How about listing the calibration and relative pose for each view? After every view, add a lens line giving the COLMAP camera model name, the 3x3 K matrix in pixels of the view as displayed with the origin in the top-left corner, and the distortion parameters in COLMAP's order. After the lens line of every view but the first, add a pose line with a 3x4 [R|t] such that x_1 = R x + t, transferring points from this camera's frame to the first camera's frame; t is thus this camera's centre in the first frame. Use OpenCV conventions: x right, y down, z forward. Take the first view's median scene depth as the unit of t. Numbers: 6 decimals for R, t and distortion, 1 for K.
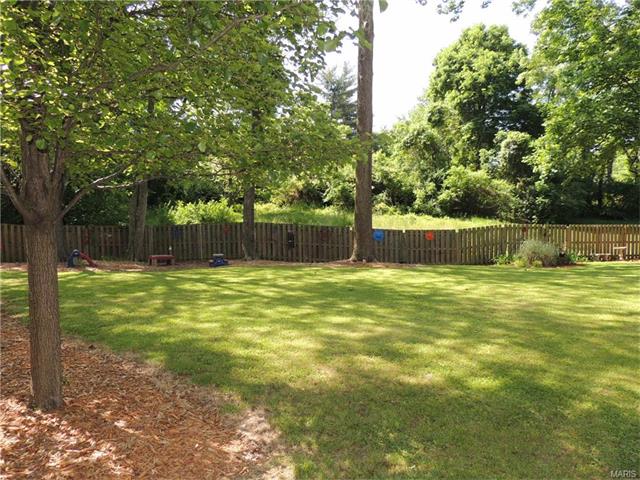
lens RADIAL K [[449.1, 0, 320.4], [0, 449.1, 240.2], [0, 0, 1]] dist [-0.007583, -0.001084]
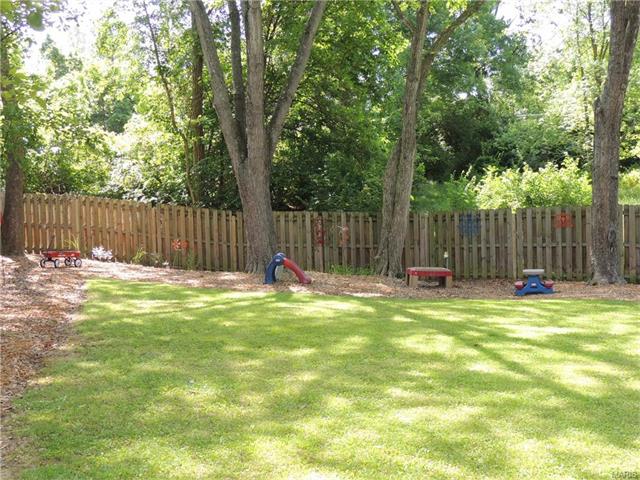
lens RADIAL K [[794.3, 0, 319.5], [0, 794.3, 239.6], [0, 0, 1]] dist [-0.008931, 0.000000]
pose [[0.853544, 0.019849, -0.520643, 0.020053], [-0.019214, 0.999793, 0.006617, -0.002532], [0.520667, 0.004355, 0.853749, 0.105618]]
